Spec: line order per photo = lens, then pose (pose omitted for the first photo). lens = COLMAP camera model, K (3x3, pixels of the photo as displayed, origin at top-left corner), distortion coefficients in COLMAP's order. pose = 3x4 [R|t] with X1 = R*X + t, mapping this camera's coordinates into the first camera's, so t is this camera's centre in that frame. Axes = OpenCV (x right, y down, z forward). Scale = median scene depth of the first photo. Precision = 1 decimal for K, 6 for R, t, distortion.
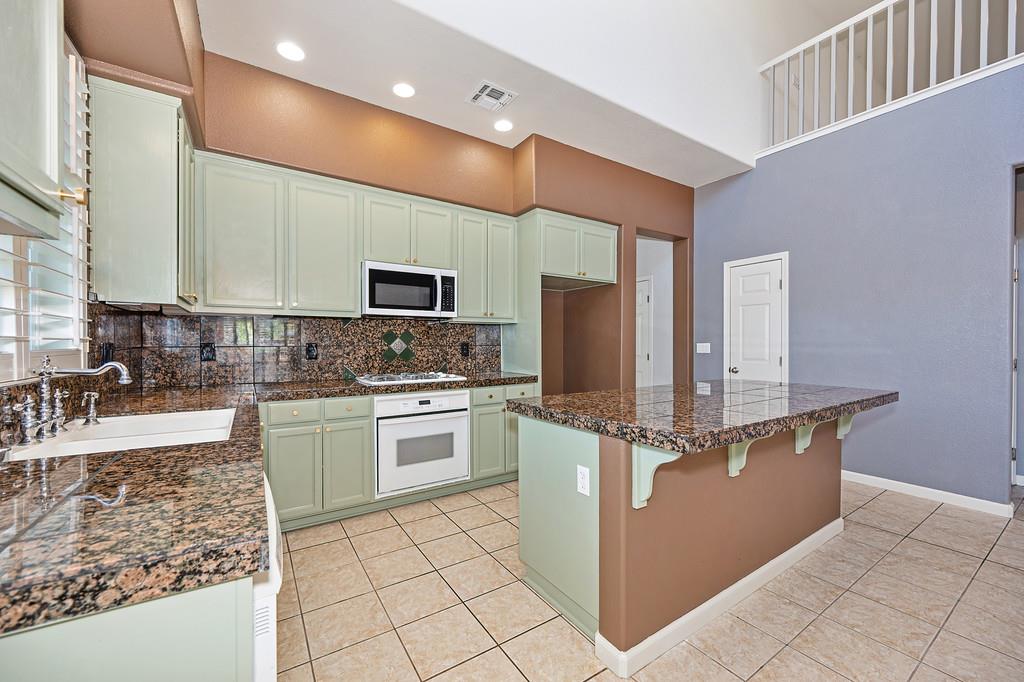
lens RADIAL K [[404.6, 0, 516.4], [0, 404.6, 346.8], [0, 0, 1]] dist [-0.001985, 0.000665]
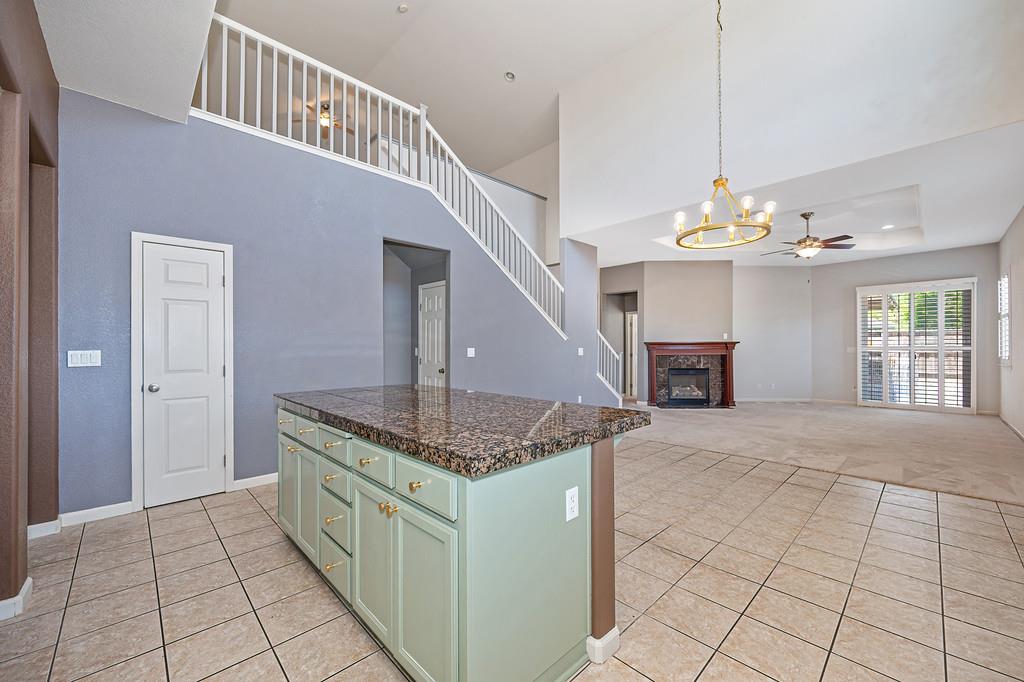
lens RADIAL K [[404.6, 0, 515.2], [0, 404.6, 344.0], [0, 0, 1]] dist [-0.001985, 0.000665]
pose [[-0.182459, 0.008175, 0.983179, -0.371193], [0.011066, 0.999919, -0.006261, -0.011302], [-0.983151, 0.009737, -0.182535, 0.679937]]
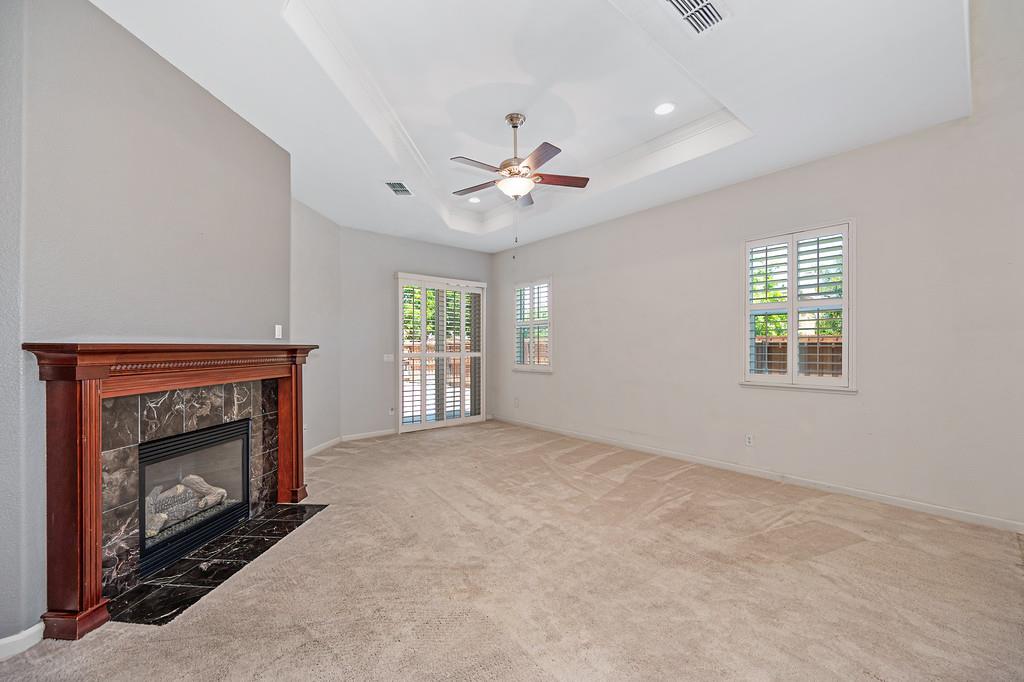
lens RADIAL K [[404.6, 0, 518.6], [0, 404.6, 348.2], [0, 0, 1]] dist [-0.001985, 0.000665]
pose [[-0.992275, 0.001324, -0.124051, 1.464049], [0.000206, 0.999959, 0.009026, -0.028439], [0.124058, 0.008930, -0.992235, -0.000782]]
